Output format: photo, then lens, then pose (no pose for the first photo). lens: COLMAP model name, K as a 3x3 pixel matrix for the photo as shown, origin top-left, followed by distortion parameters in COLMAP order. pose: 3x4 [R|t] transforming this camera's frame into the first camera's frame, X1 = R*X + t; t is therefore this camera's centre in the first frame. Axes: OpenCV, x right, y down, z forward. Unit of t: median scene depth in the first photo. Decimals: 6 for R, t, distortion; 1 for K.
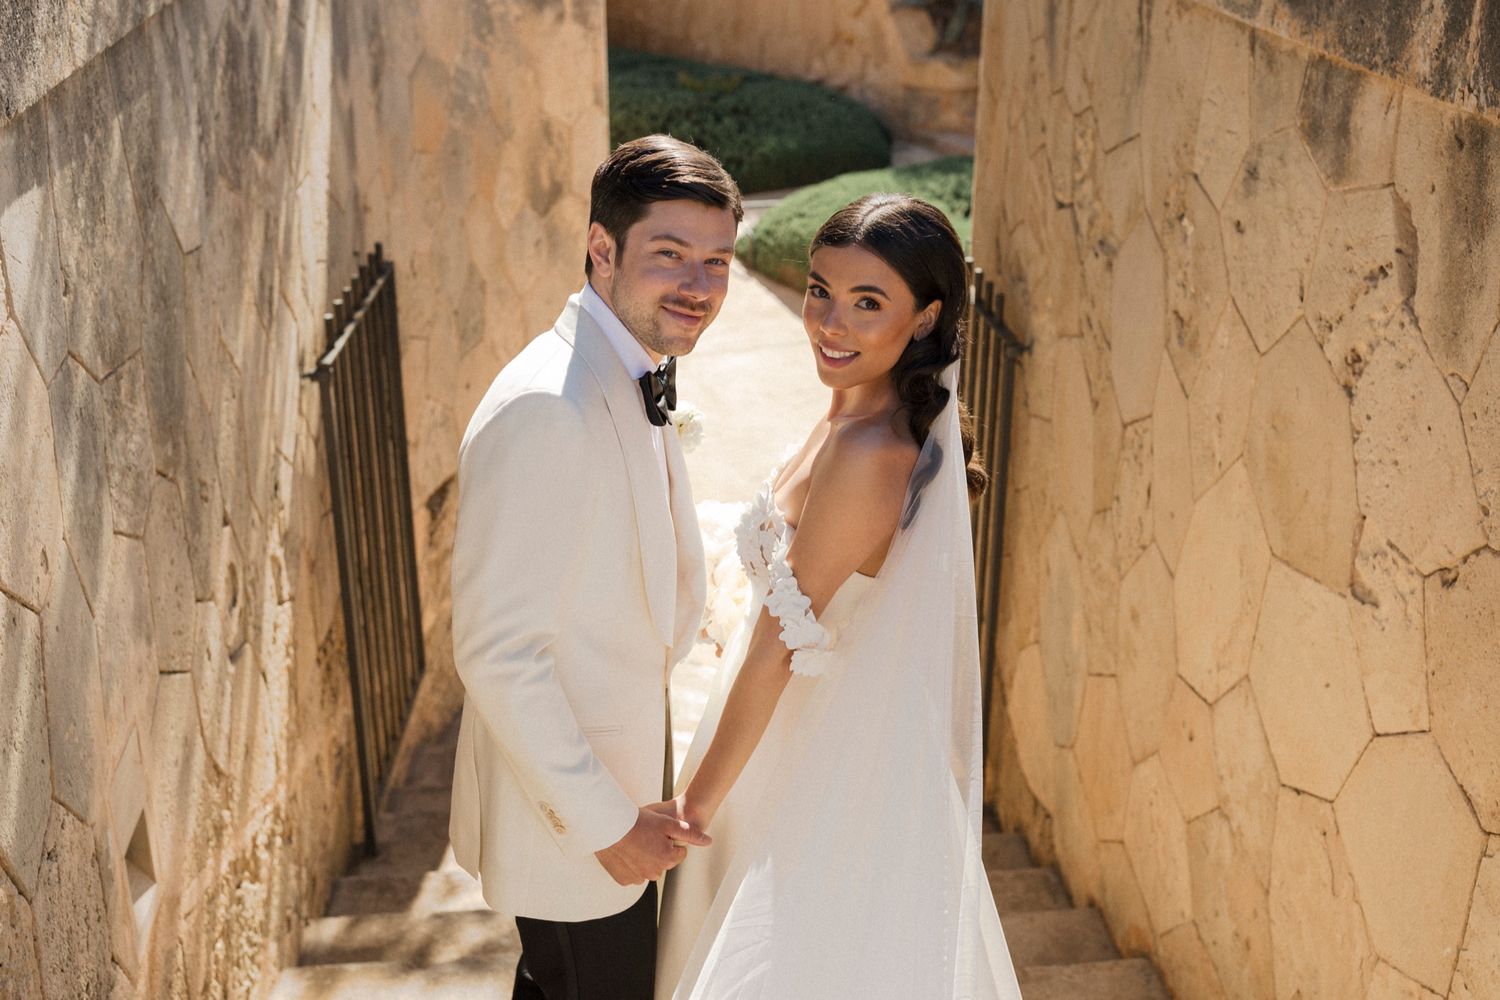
lens RADIAL K [[1578.8, 0, 752.3], [0, 1578.8, 455.0], [0, 0, 1]] dist [-0.002622, -0.004020]
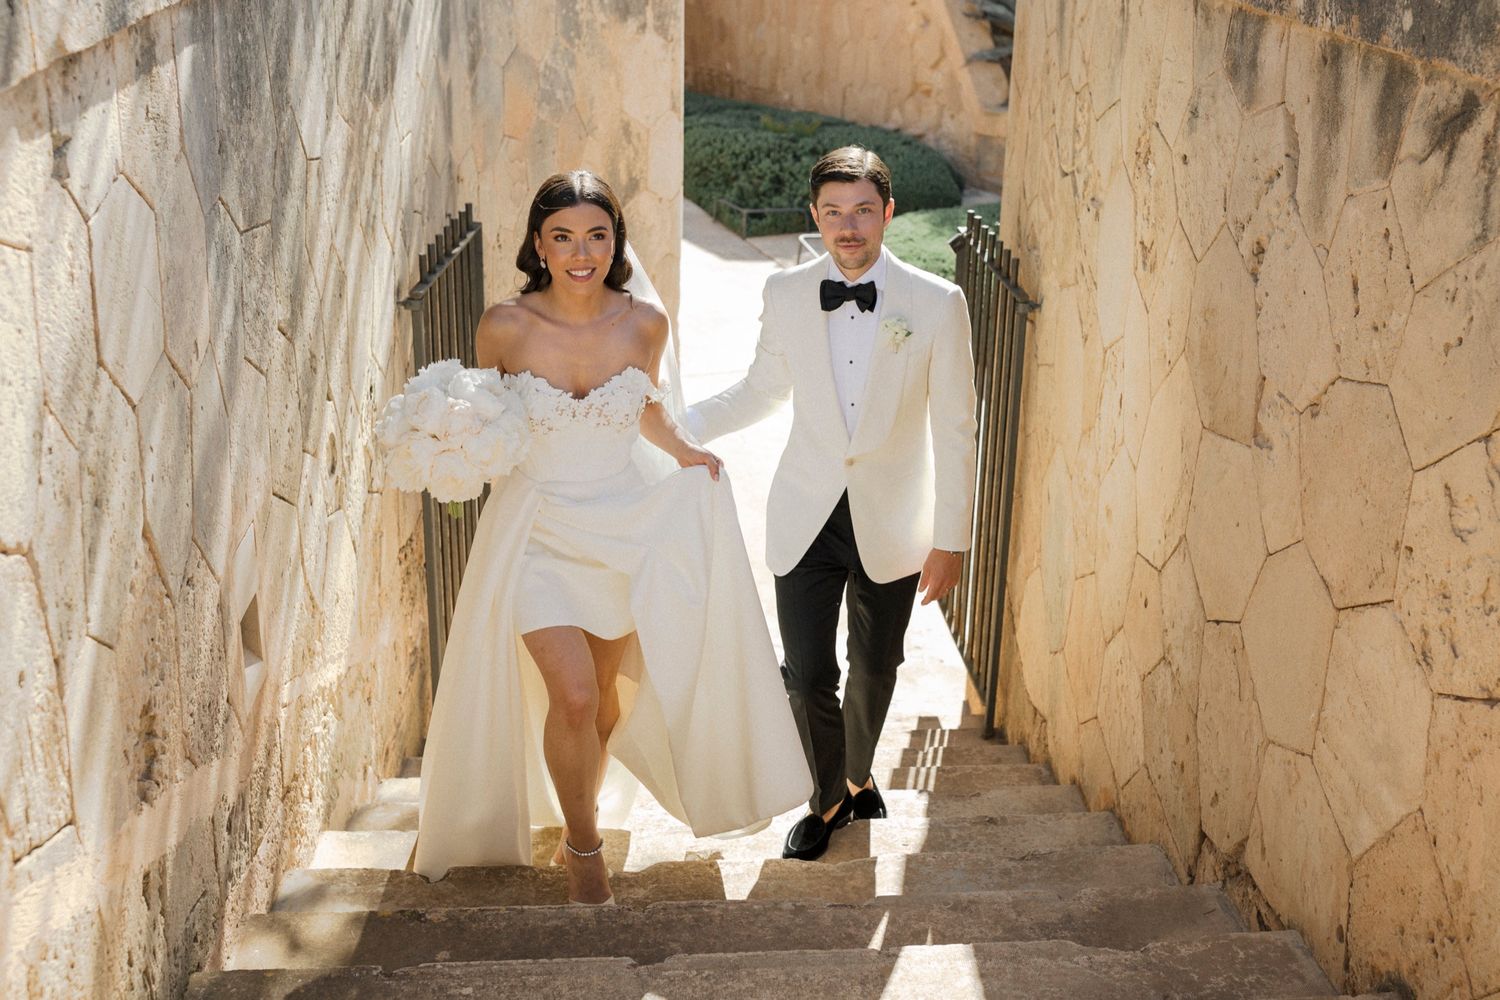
lens RADIAL K [[1614.7, 0, 830.9], [0, 1614.7, 469.1], [0, 0, 1]] dist [0.004040, -0.005519]
pose [[0.999444, 0.032604, -0.006935, 0.042451], [-0.032898, 0.998322, -0.047663, 0.121629], [0.005370, 0.047864, 0.998839, -0.168166]]
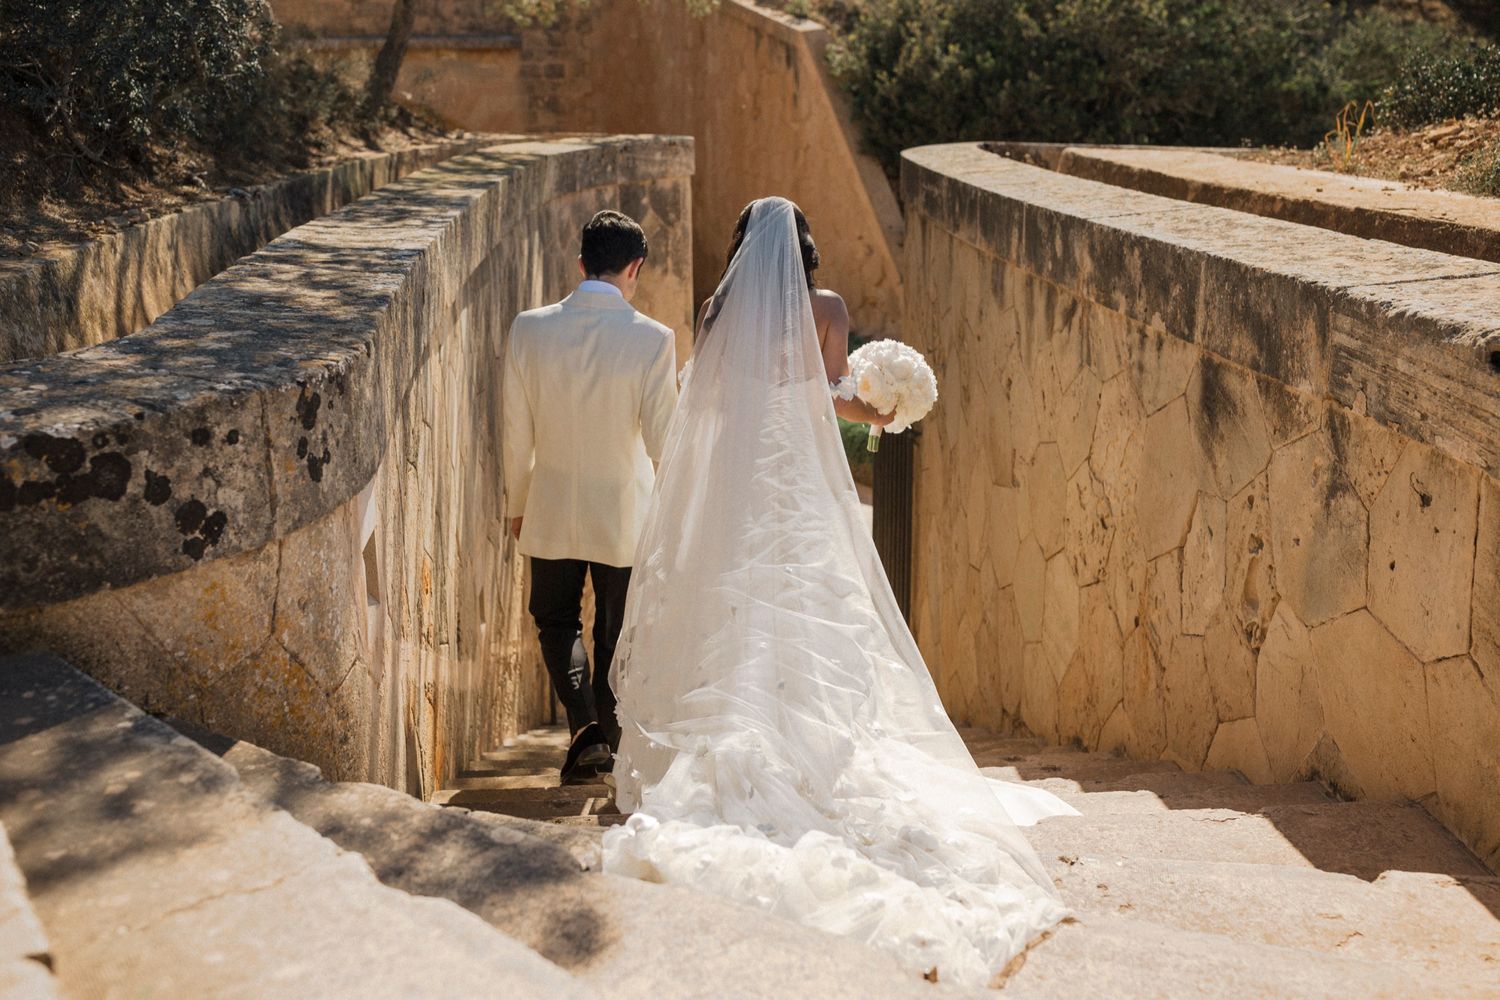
lens RADIAL K [[1492.0, 0, 750.0], [0, 1492.0, 500.0], [0, 0, 1]] dist [0.007039, -0.008718]
pose [[0.998416, -0.004307, -0.056103, 0.083394], [-0.003955, 0.989230, -0.146316, 0.290955], [0.056129, 0.146306, 0.987646, -0.782223]]
